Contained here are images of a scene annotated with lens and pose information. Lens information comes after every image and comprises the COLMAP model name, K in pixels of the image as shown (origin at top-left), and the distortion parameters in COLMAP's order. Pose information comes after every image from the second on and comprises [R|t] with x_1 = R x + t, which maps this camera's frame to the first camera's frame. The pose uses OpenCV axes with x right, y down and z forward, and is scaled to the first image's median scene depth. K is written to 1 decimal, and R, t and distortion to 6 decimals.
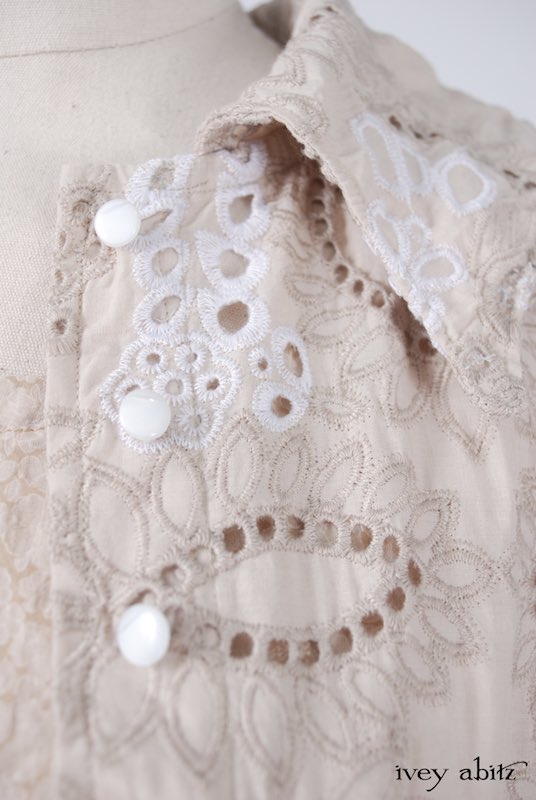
lens RADIAL K [[1063.1, 0, 269.7], [0, 1063.1, 400.1], [0, 0, 1]] dist [-0.090609, 0.015387]
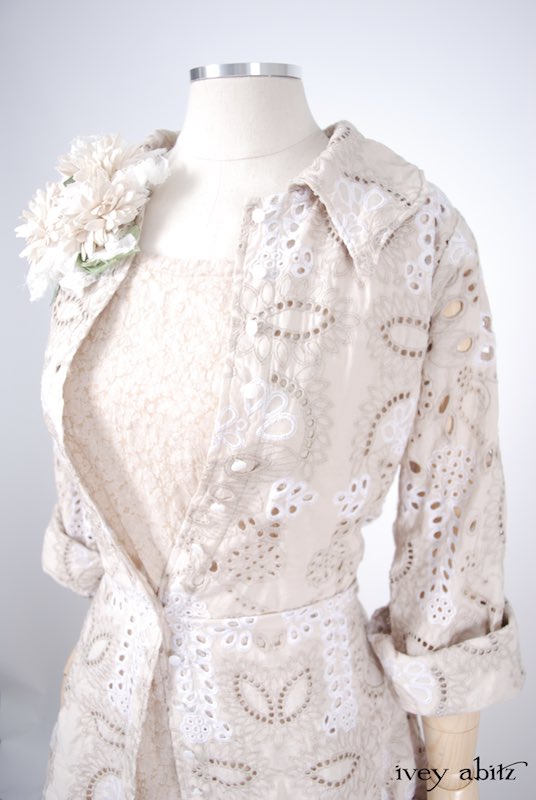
lens RADIAL K [[646.4, 0, 278.8], [0, 646.4, 399.4], [0, 0, 1]] dist [-0.170383, 0.156032]
pose [[0.959434, 0.078388, -0.270816, 0.533347], [-0.027982, 0.982303, 0.185195, 0.032372], [0.280541, -0.170104, 0.944649, -1.046920]]
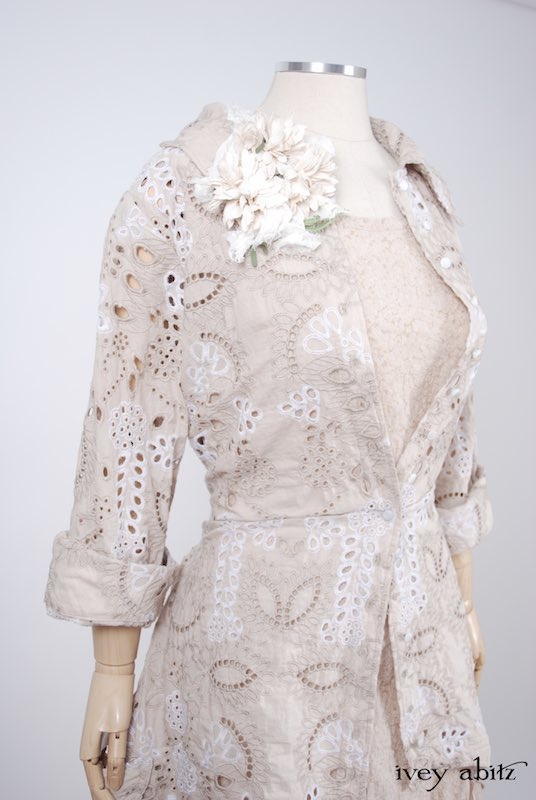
lens RADIAL K [[900.8, 0, 276.8], [0, 900.8, 399.9], [0, 0, 1]] dist [-0.124063, 0.127044]
pose [[0.779579, -0.134306, 0.611734, -3.166819], [0.062693, 0.988565, 0.137145, 0.194987], [-0.623158, -0.068564, 0.779085, -1.807661]]
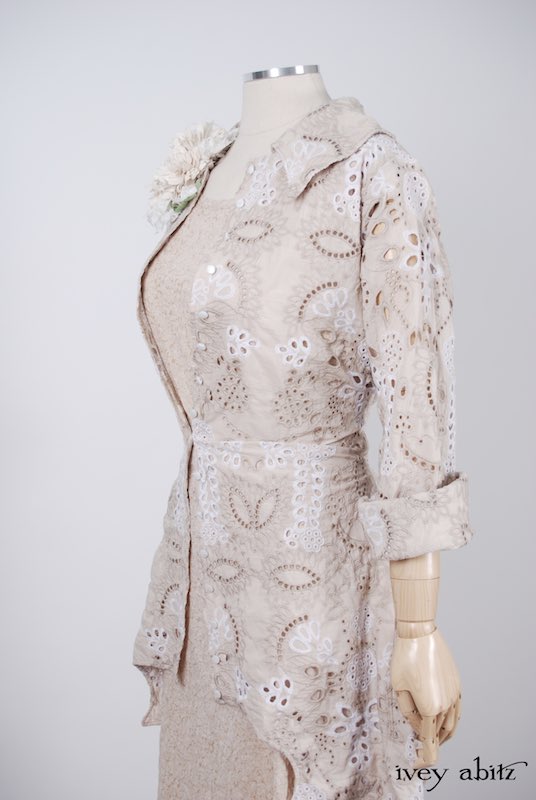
lens RADIAL K [[1286.8, 0, 268.7], [0, 1286.8, 387.1], [0, 0, 1]] dist [-0.070751, -0.031599]
pose [[0.656343, 0.070088, -0.751200, 4.992730], [-0.022902, 0.997068, 0.073017, 0.466235], [0.754115, -0.030720, 0.656023, -3.302404]]
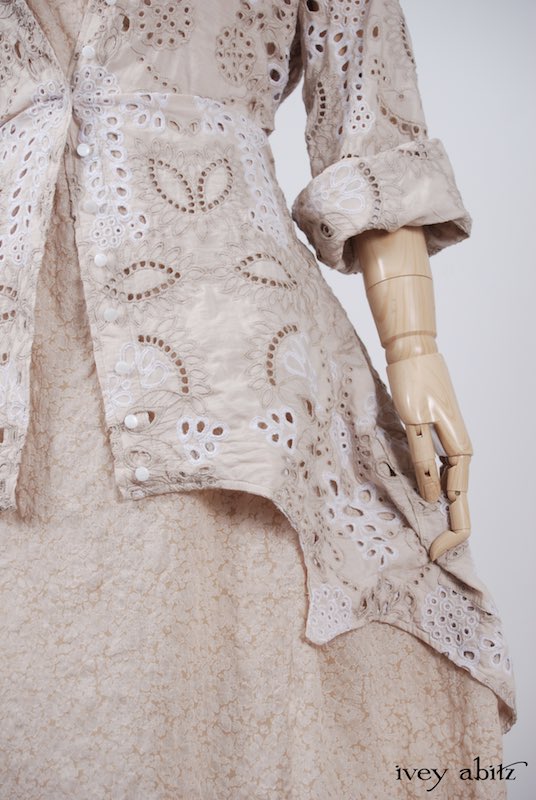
lens RADIAL K [[1383.5, 0, 270.3], [0, 1383.5, 398.7], [0, 0, 1]] dist [-0.070521, 0.015189]
pose [[0.985432, -0.093586, -0.142007, 0.842586], [0.055738, 0.966583, -0.250221, 3.533991], [0.160679, 0.238661, 0.957718, -3.400704]]
